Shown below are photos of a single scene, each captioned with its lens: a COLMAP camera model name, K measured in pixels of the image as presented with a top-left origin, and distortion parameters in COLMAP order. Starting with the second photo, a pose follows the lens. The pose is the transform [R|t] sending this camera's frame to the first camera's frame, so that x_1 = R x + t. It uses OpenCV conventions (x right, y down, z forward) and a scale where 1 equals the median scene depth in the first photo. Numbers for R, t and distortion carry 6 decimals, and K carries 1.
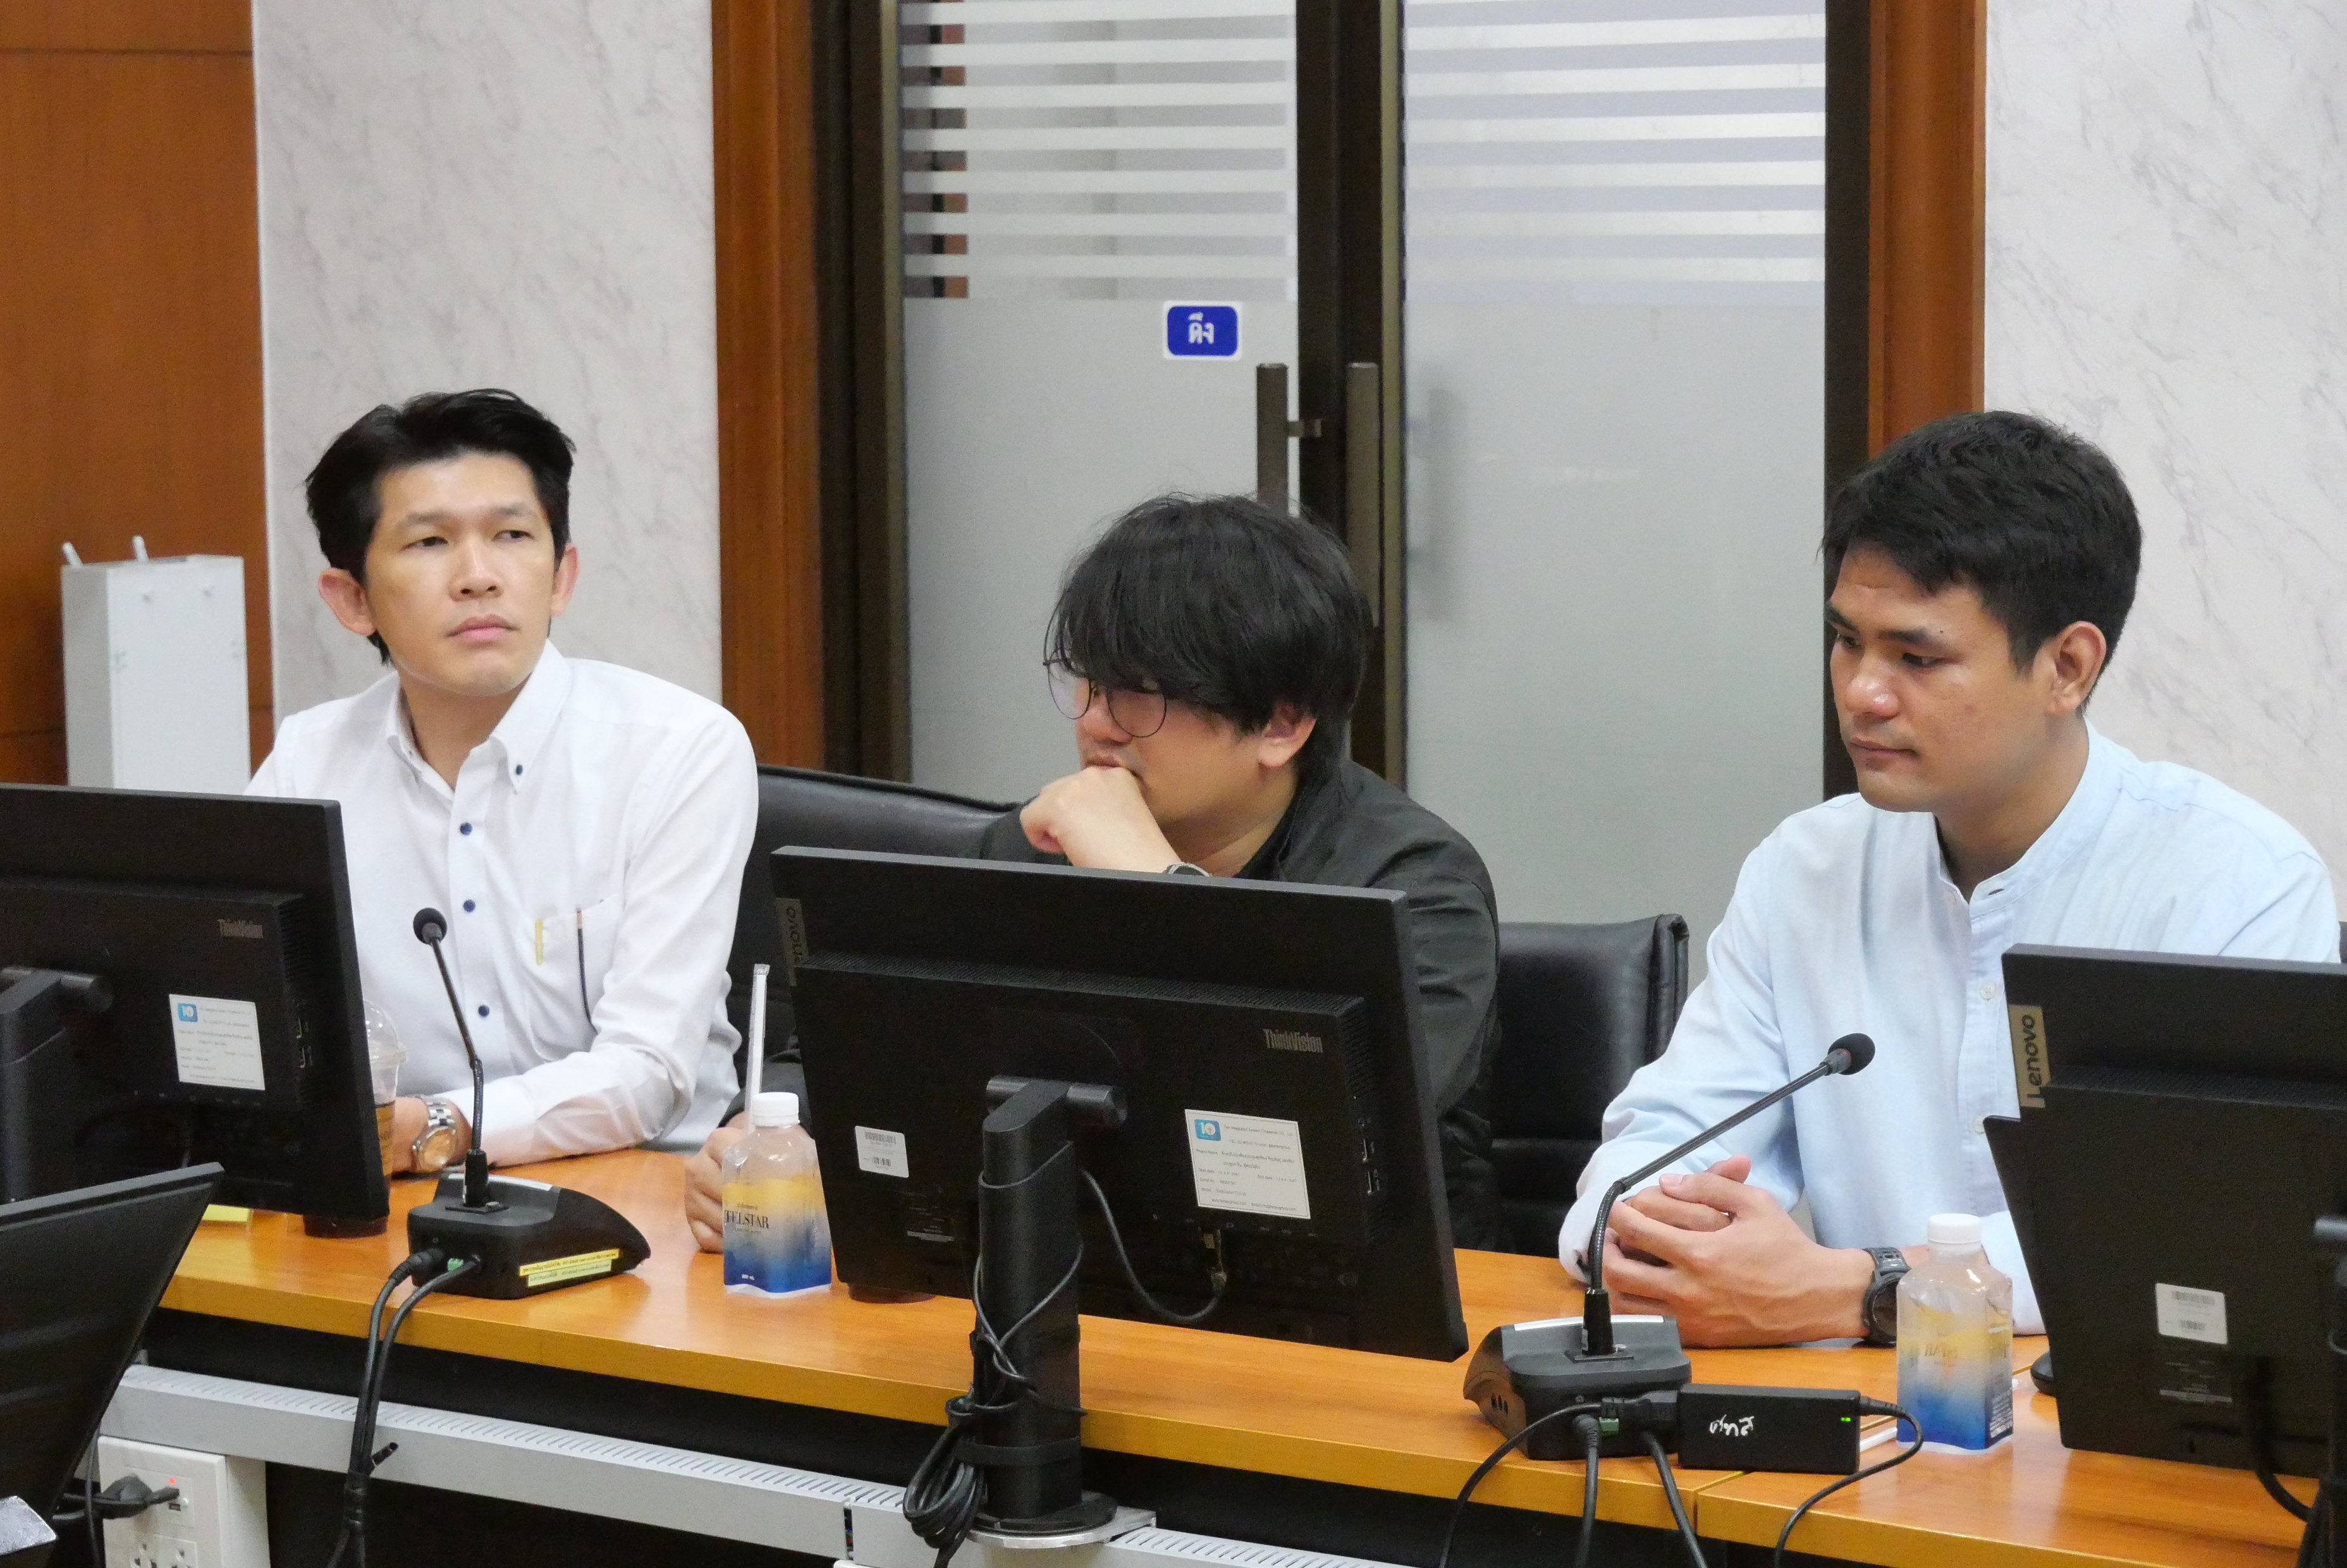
lens RADIAL K [[5840.3, 0, 1171.1], [0, 5840.3, 901.3], [0, 0, 1]] dist [0.013892, -0.164573]
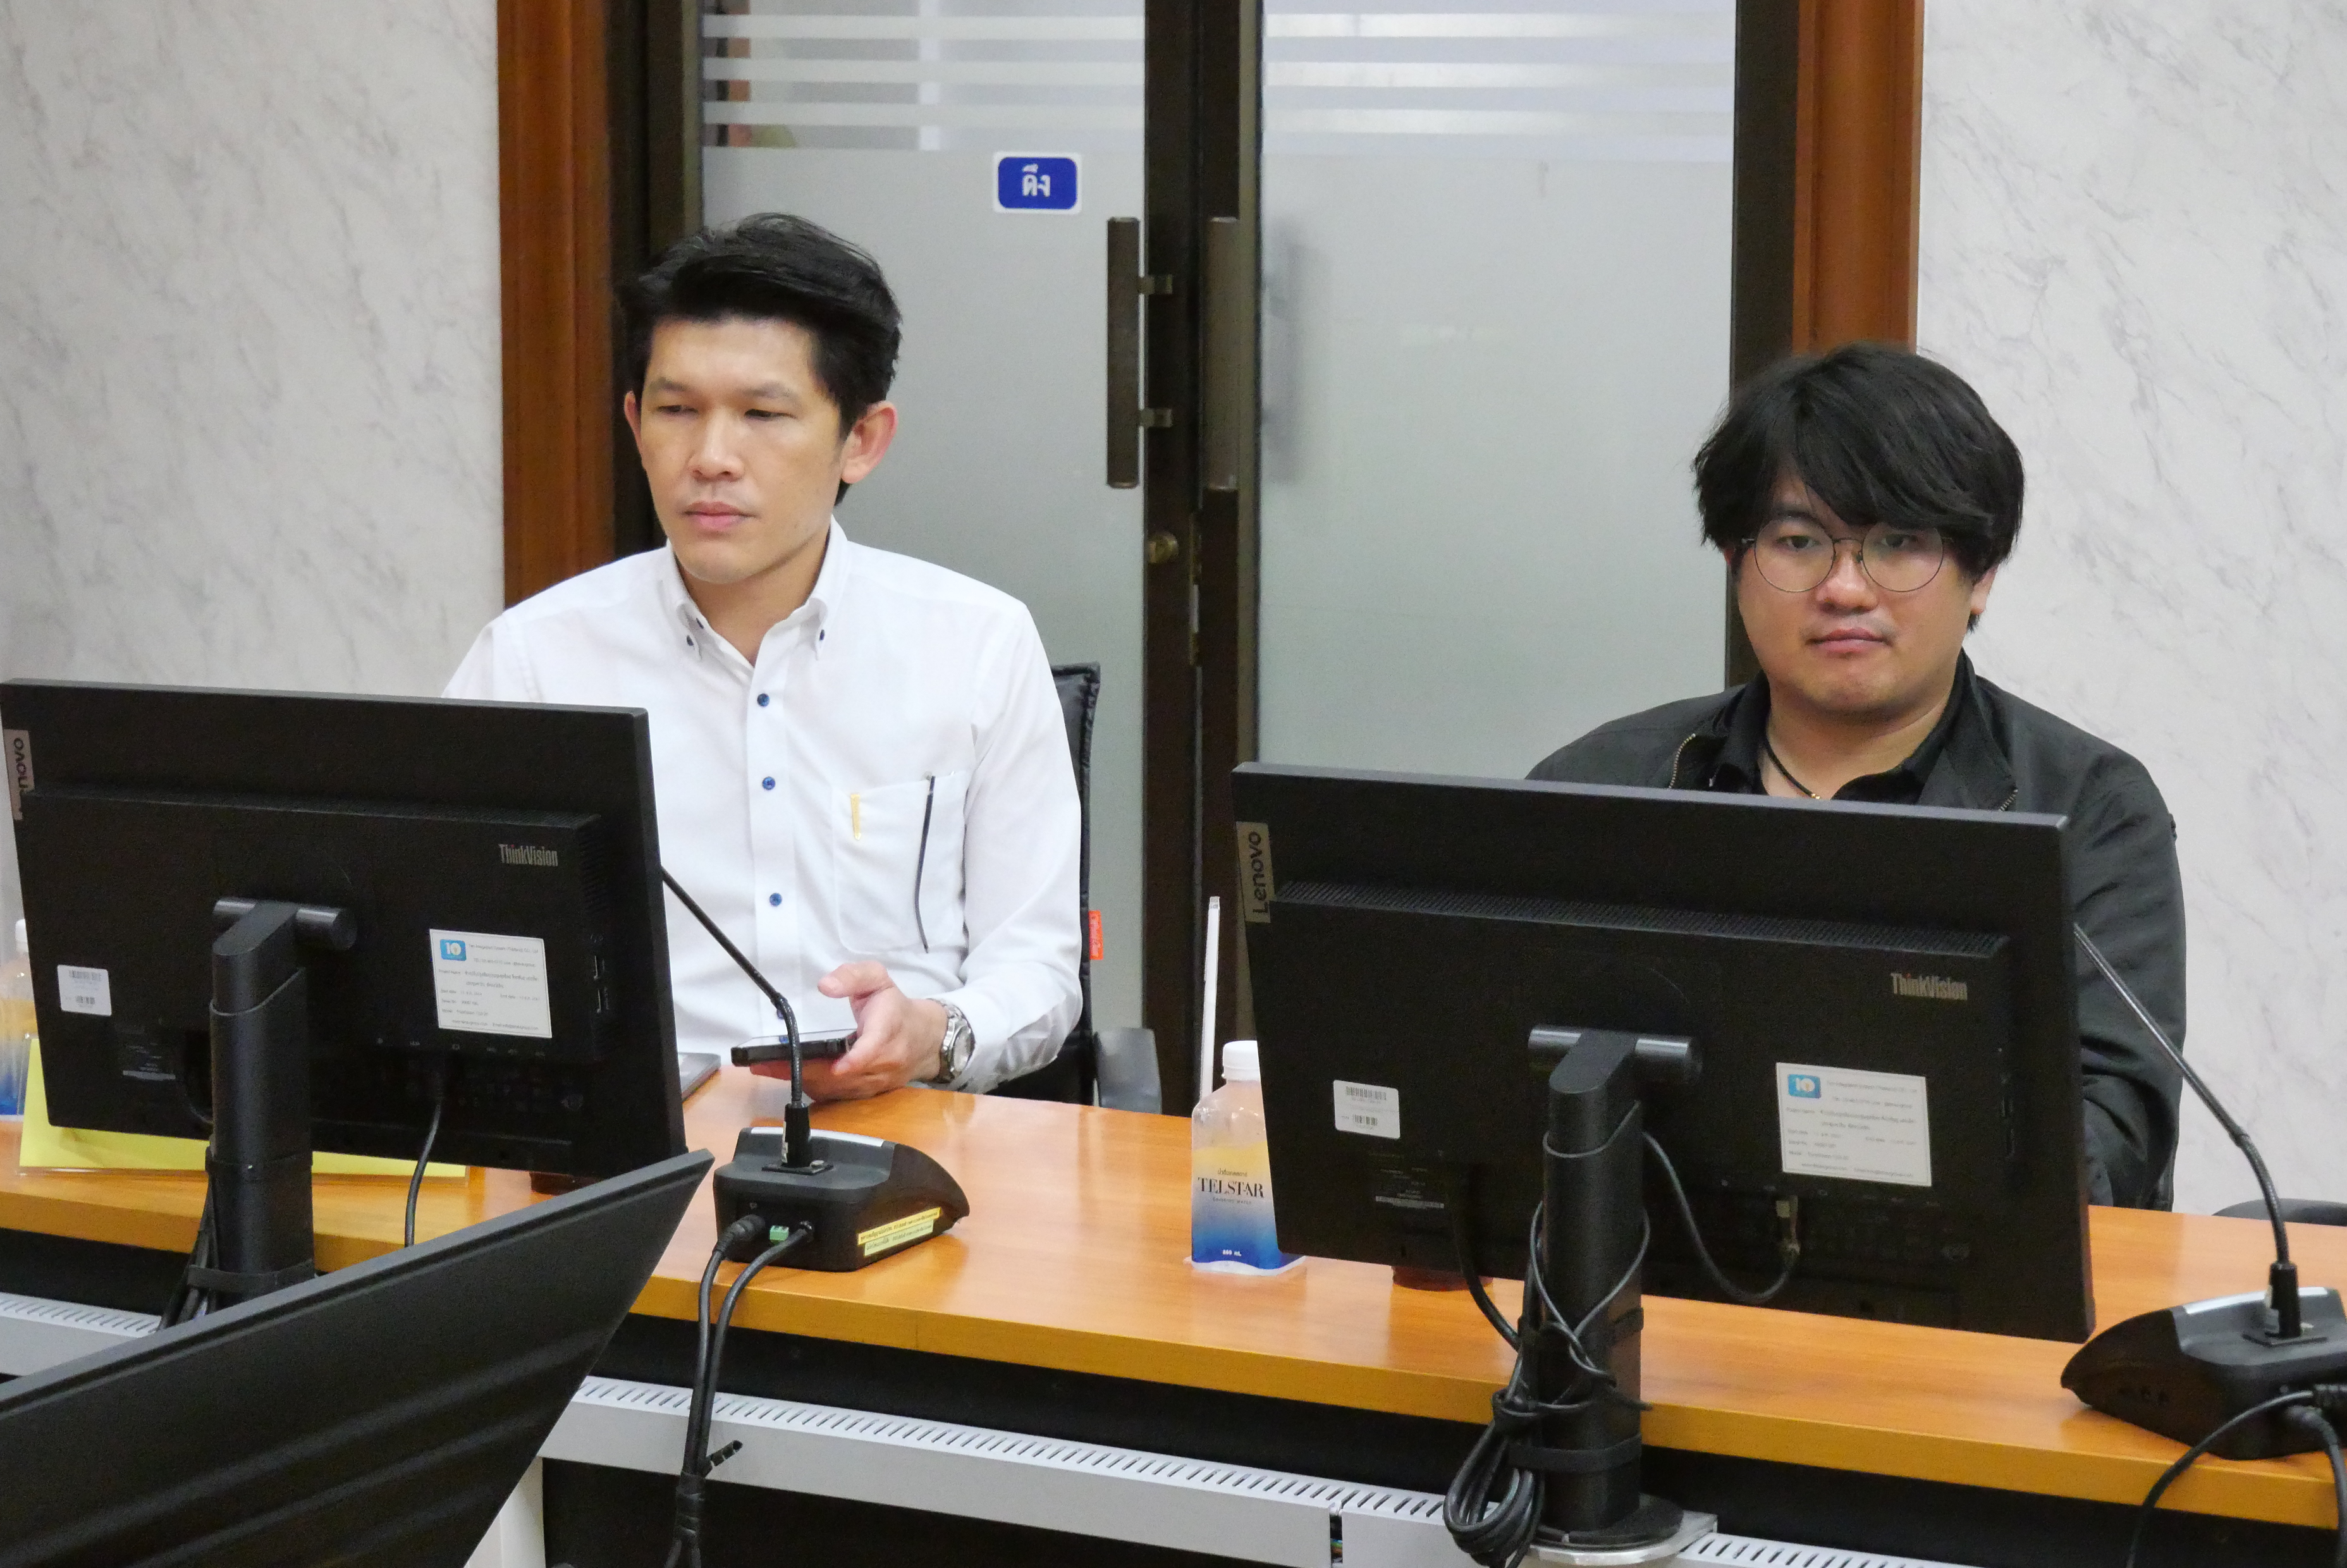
lens RADIAL K [[5453.7, 0, 1128.2], [0, 5453.7, 772.4], [0, 0, 1]] dist [0.072614, -0.551942]
pose [[0.989092, -0.008598, 0.147046, -0.190261], [0.007249, 0.999927, 0.009711, -0.015000], [-0.147119, -0.008539, 0.989082, 0.176000]]
